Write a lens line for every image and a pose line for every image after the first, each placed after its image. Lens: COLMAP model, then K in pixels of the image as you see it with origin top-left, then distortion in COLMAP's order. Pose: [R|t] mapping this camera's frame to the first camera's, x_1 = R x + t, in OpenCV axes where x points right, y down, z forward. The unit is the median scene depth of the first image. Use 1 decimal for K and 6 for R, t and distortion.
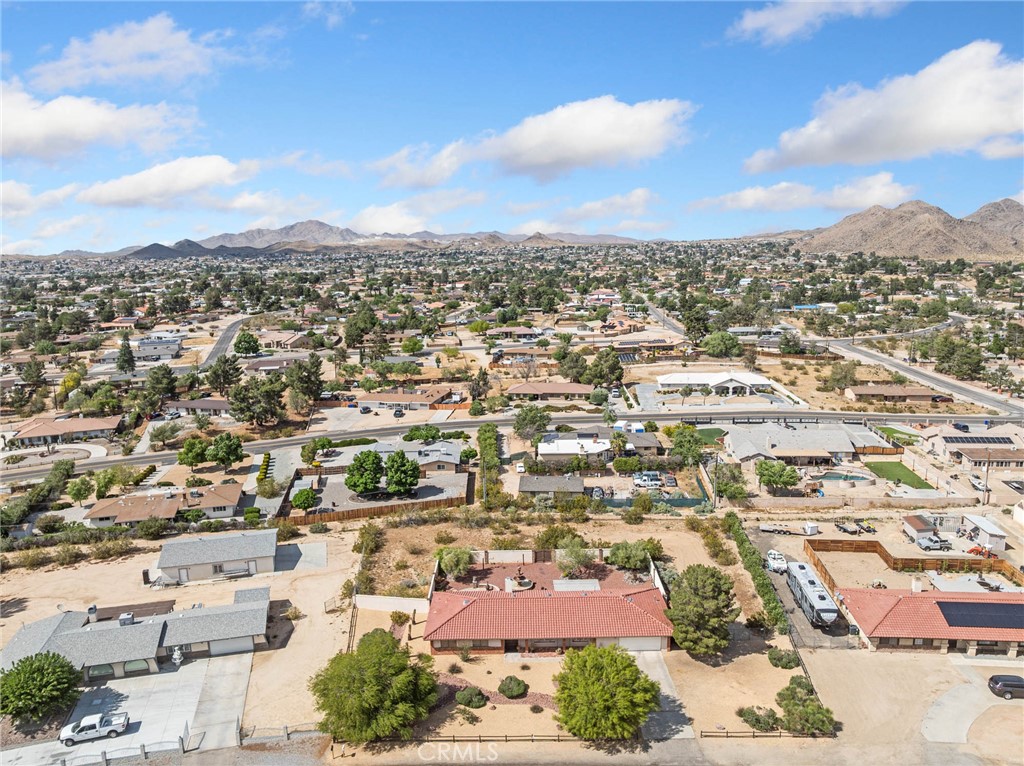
lens RADIAL K [[710.9, 0, 510.7], [0, 710.9, 380.9], [0, 0, 1]] dist [-0.035563, -0.002088]
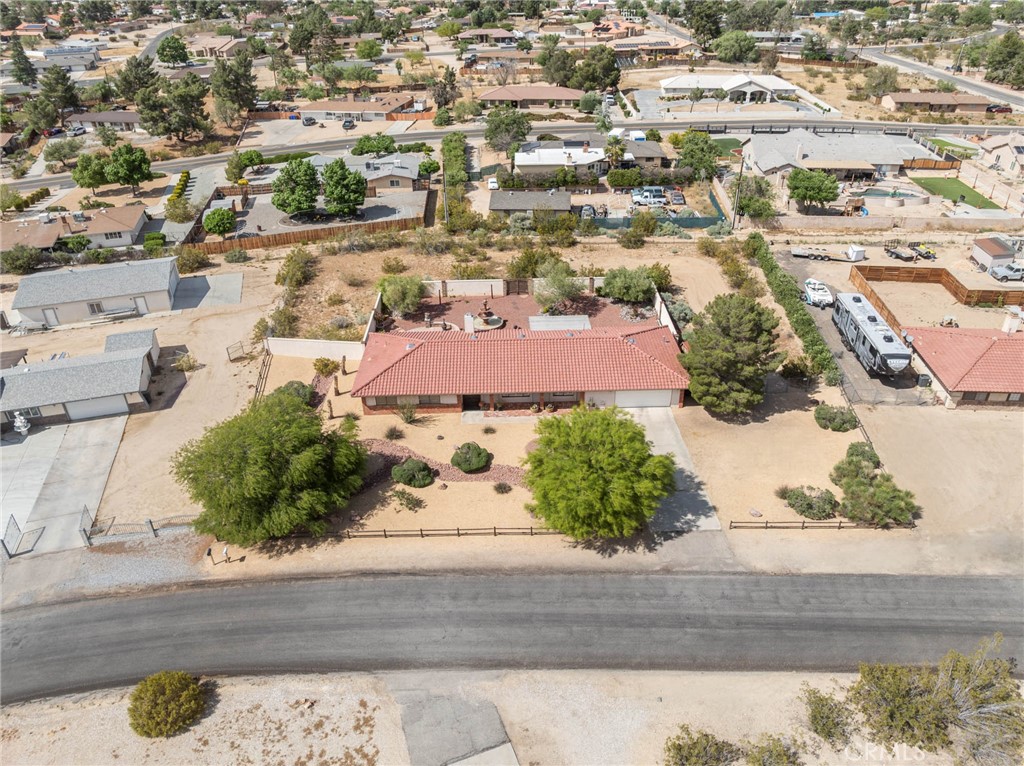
lens RADIAL K [[710.9, 0, 513.2], [0, 710.9, 383.7], [0, 0, 1]] dist [-0.035563, -0.002088]
pose [[0.999616, -0.009941, 0.025878, 0.017155], [0.000037, 0.933970, 0.357350, 0.058654], [-0.027721, -0.357212, 0.933612, 0.202897]]
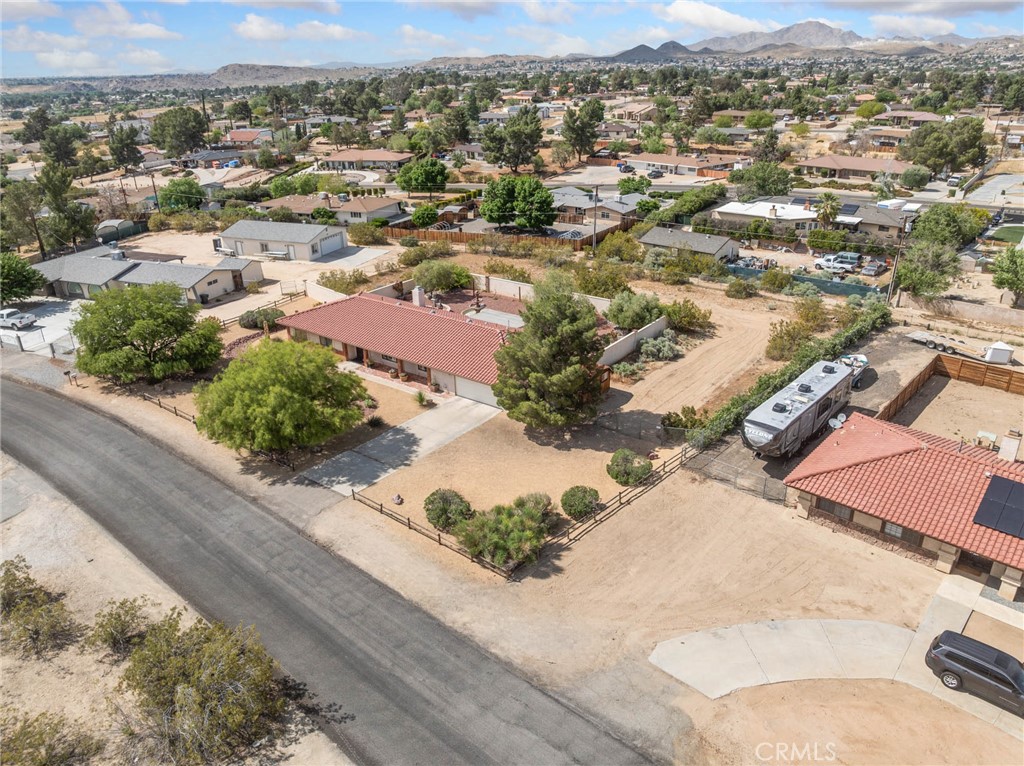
lens RADIAL K [[710.9, 0, 512.6], [0, 710.9, 382.7], [0, 0, 1]] dist [-0.035563, -0.002088]
pose [[0.812651, 0.247905, -0.527390, 0.378970], [-0.105823, 0.952734, 0.284781, 0.105505], [0.573061, -0.175618, 0.800474, 0.303049]]
